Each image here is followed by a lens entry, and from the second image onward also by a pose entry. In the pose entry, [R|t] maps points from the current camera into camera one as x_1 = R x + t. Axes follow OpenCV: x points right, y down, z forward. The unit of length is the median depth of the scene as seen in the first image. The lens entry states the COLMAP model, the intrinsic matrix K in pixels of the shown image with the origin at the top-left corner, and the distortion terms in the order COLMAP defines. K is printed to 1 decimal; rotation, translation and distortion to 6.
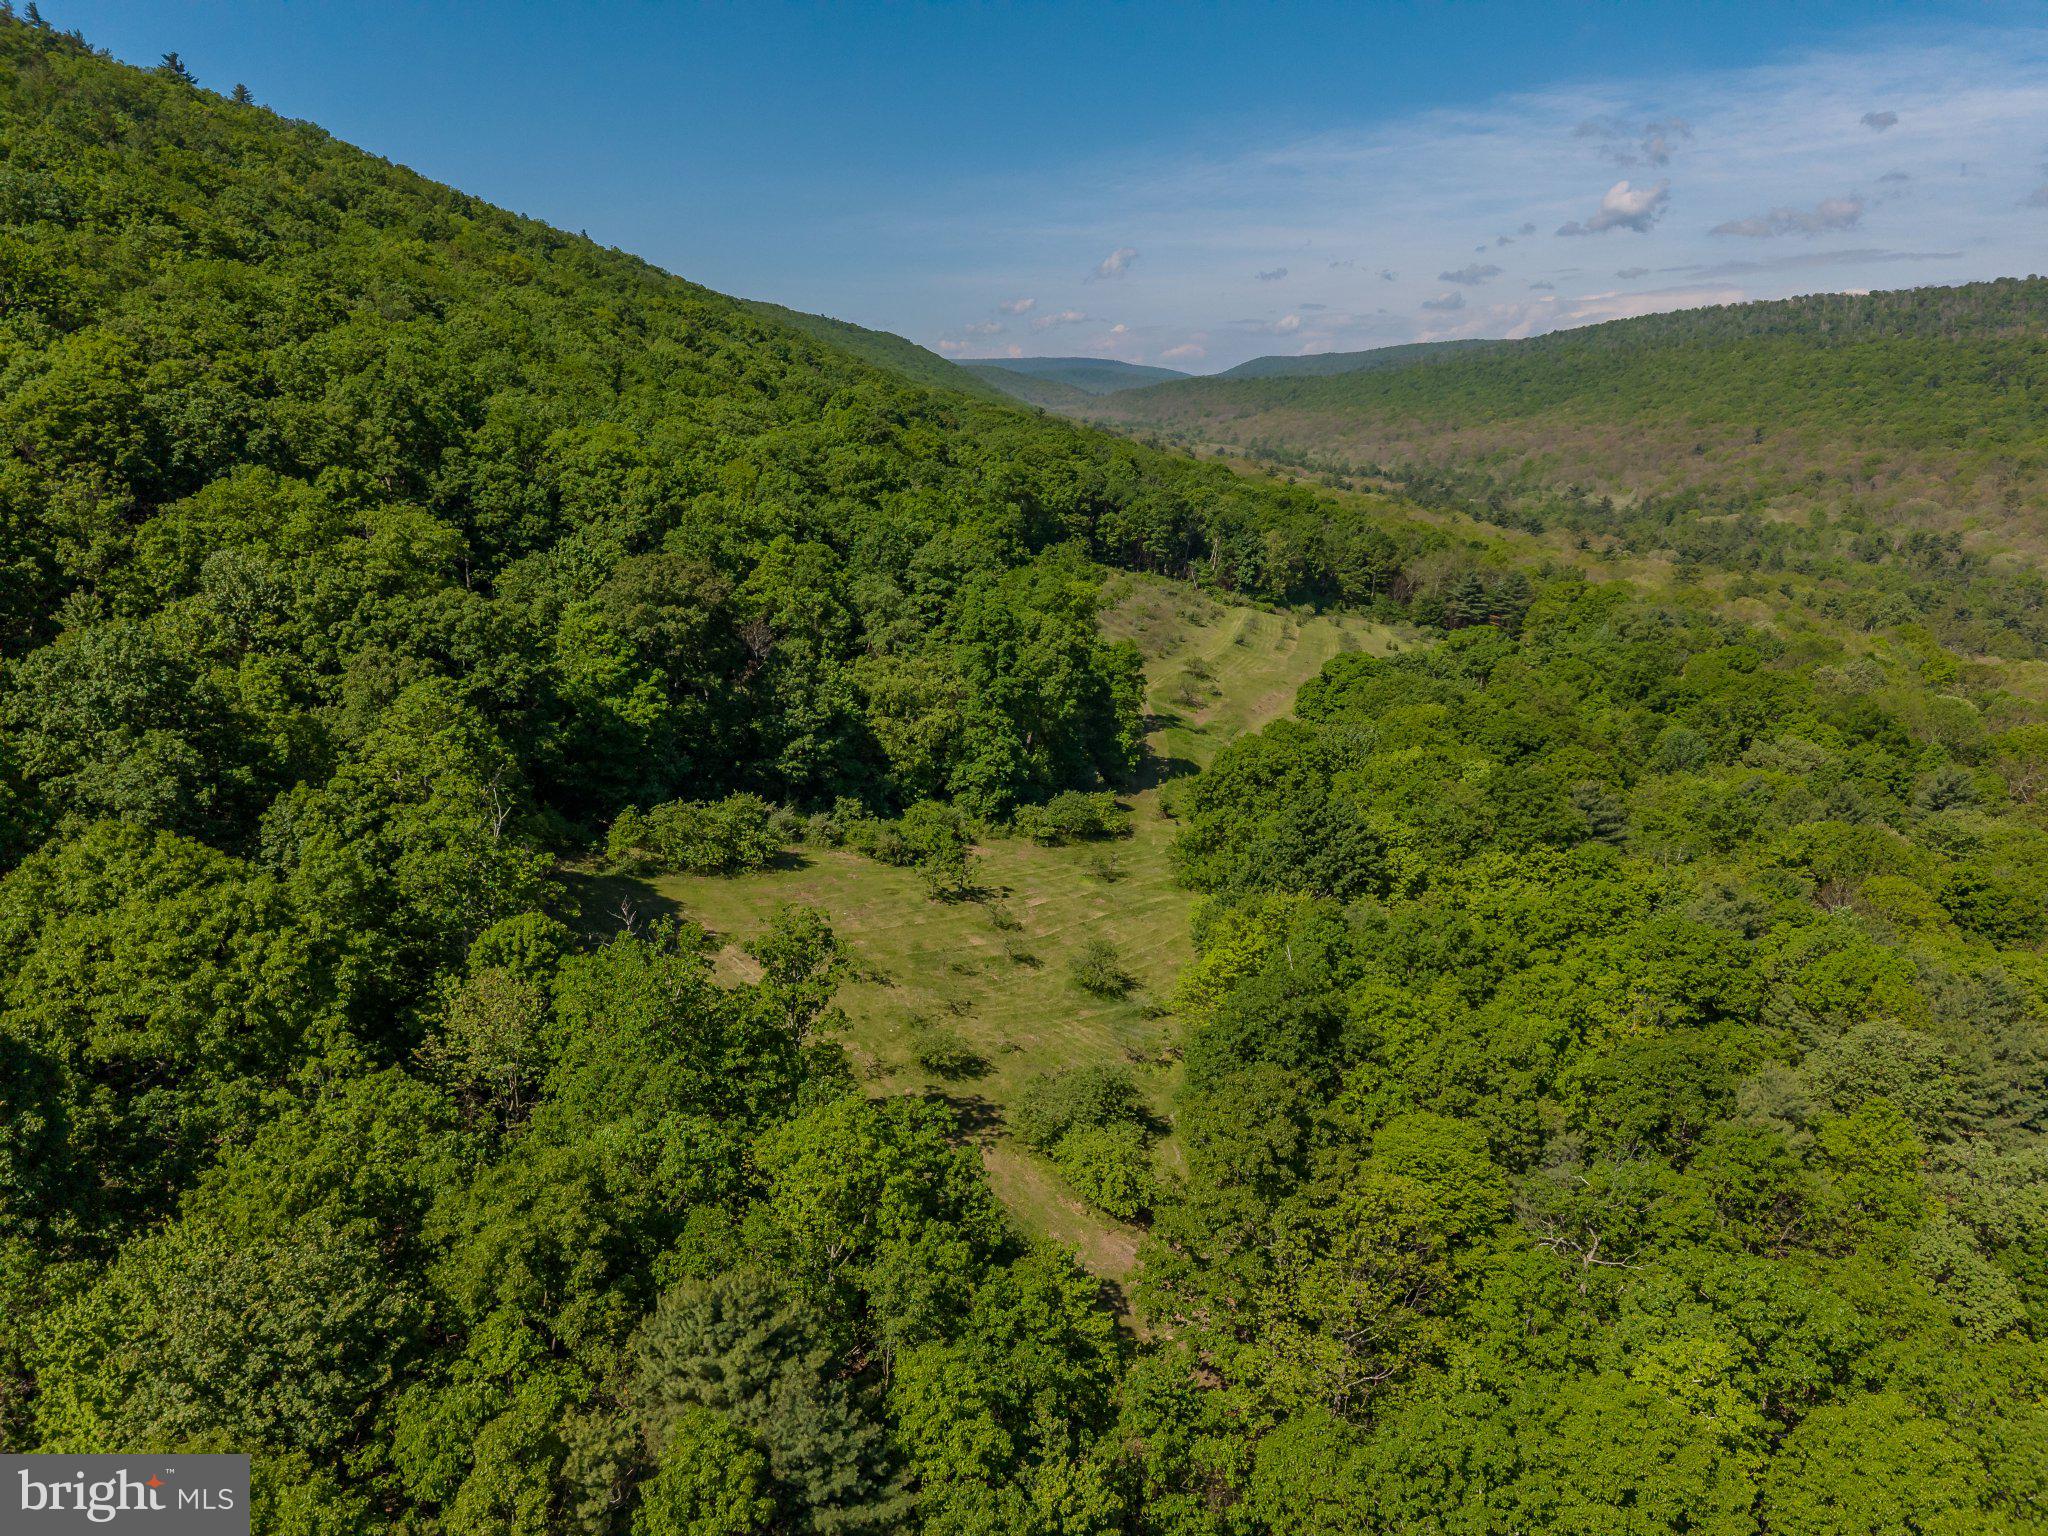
lens RADIAL K [[1354.7, 0, 1005.9], [0, 1354.7, 763.8], [0, 0, 1]] dist [0.023826, -0.017035]
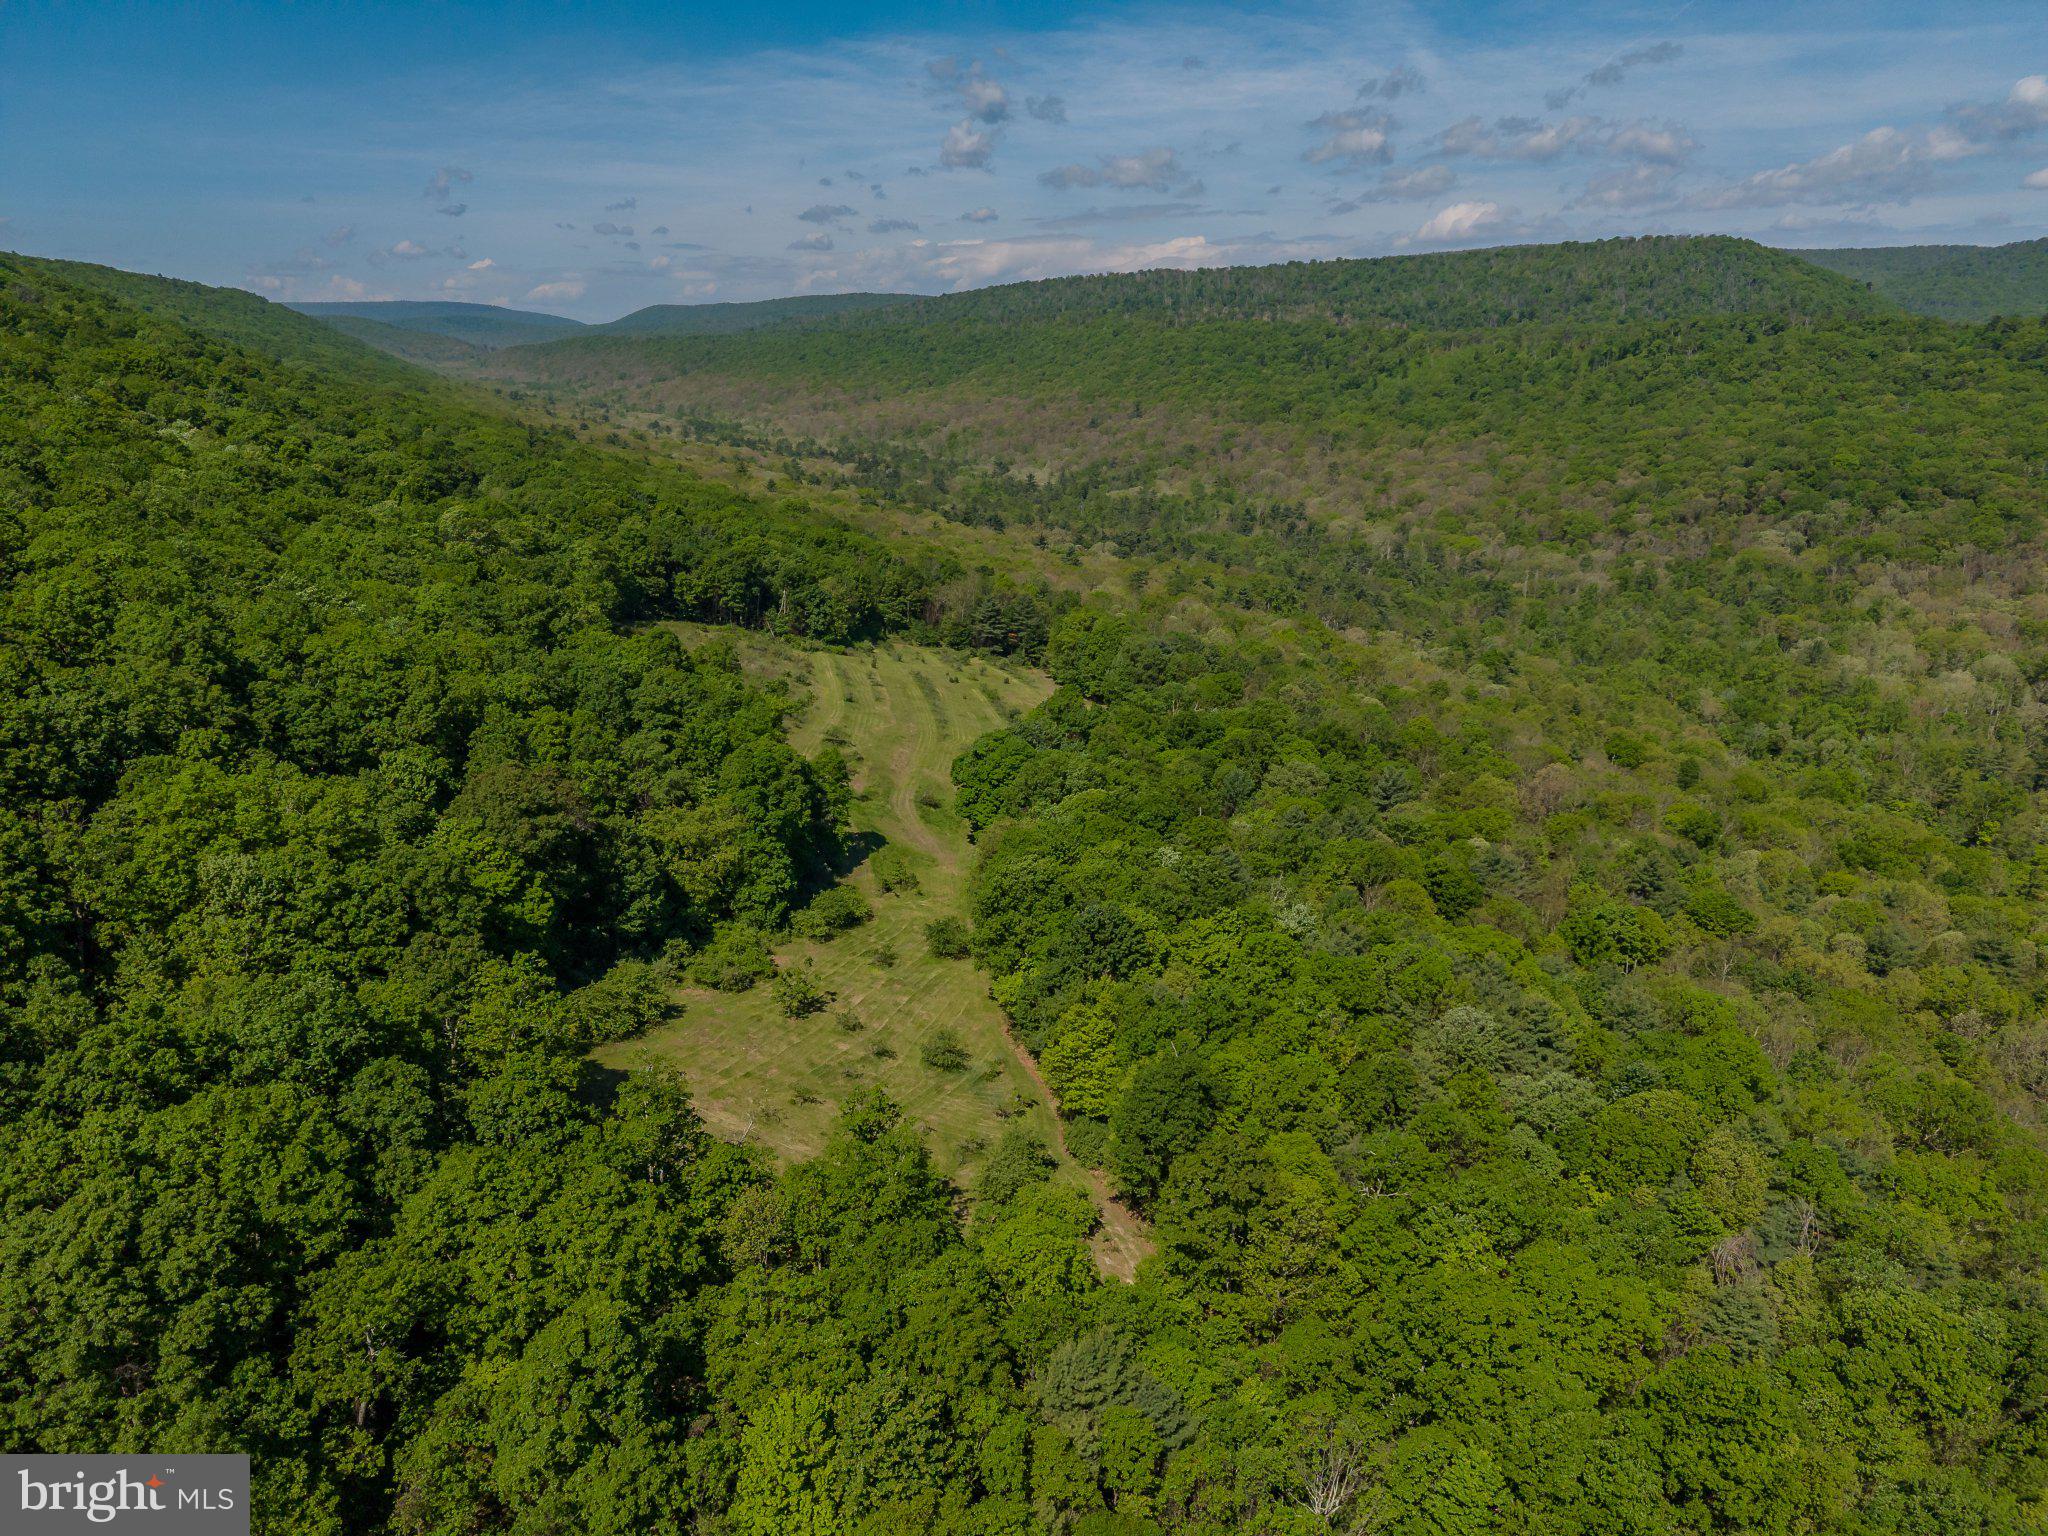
lens RADIAL K [[1354.7, 0, 996.9], [0, 1354.7, 809.1], [0, 0, 1]] dist [0.023826, -0.017035]
pose [[0.914401, -0.138152, 0.380506, -0.251476], [0.111501, 0.989558, 0.091332, -0.139460], [-0.389150, -0.041087, 0.920258, -0.163000]]
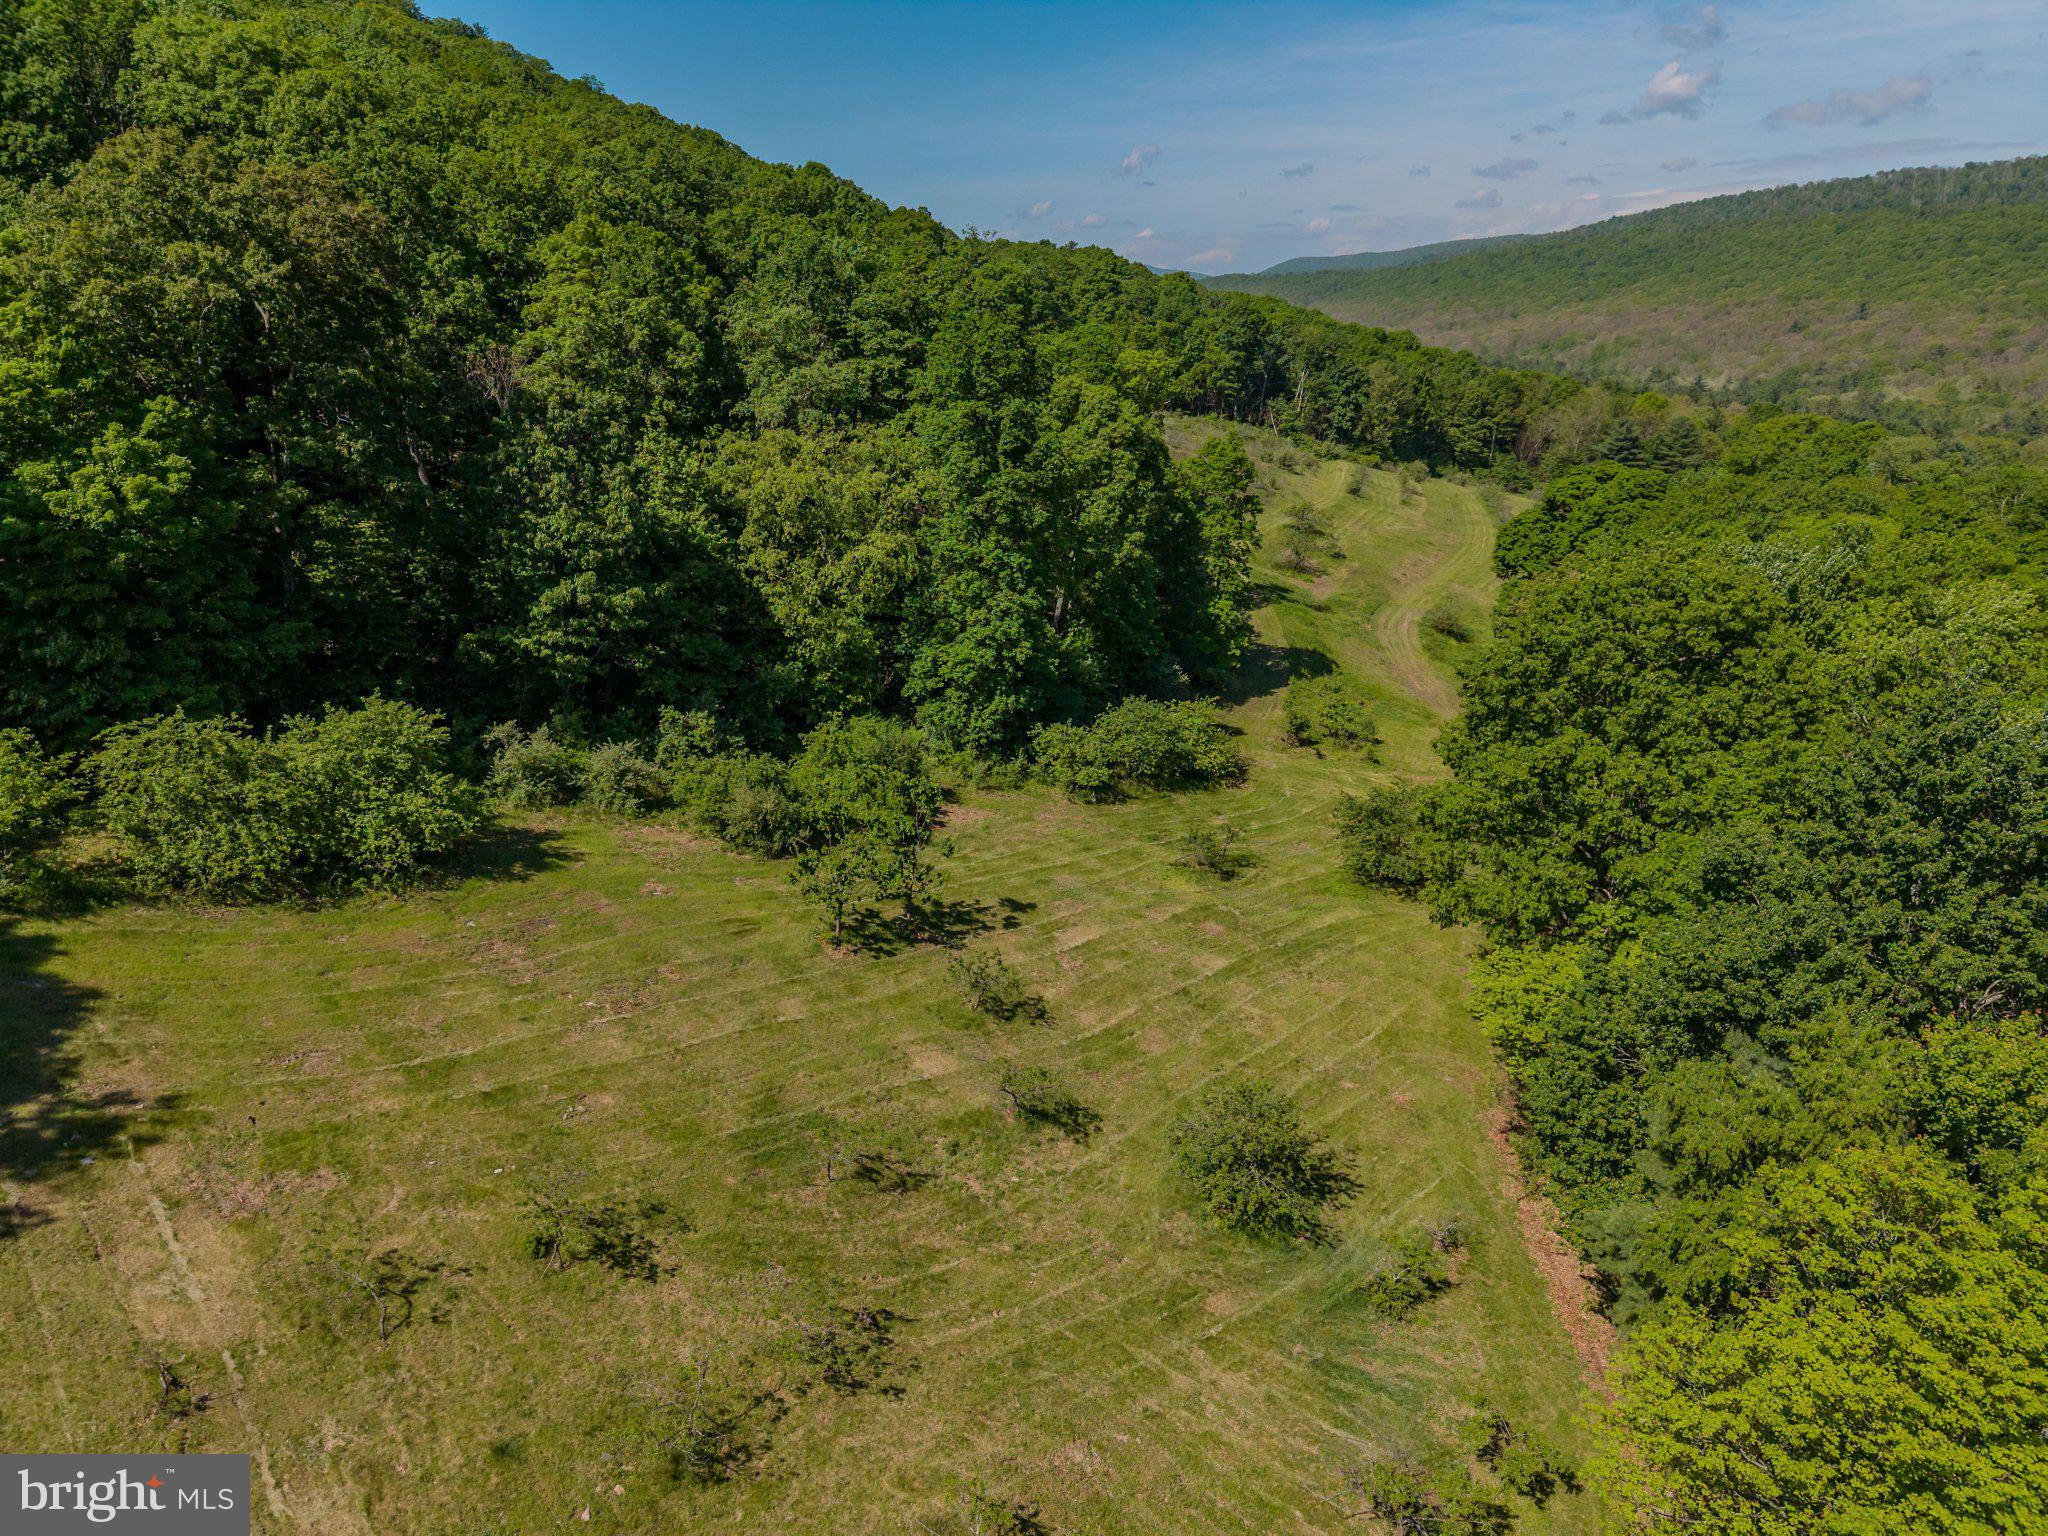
lens RADIAL K [[1354.7, 0, 1017.2], [0, 1354.7, 755.7], [0, 0, 1]] dist [0.023826, -0.017035]
pose [[0.999947, -0.001522, -0.010224, 0.005450], [0.002086, 0.998468, 0.055300, 0.012773], [0.010124, -0.055319, 0.998417, 0.442700]]
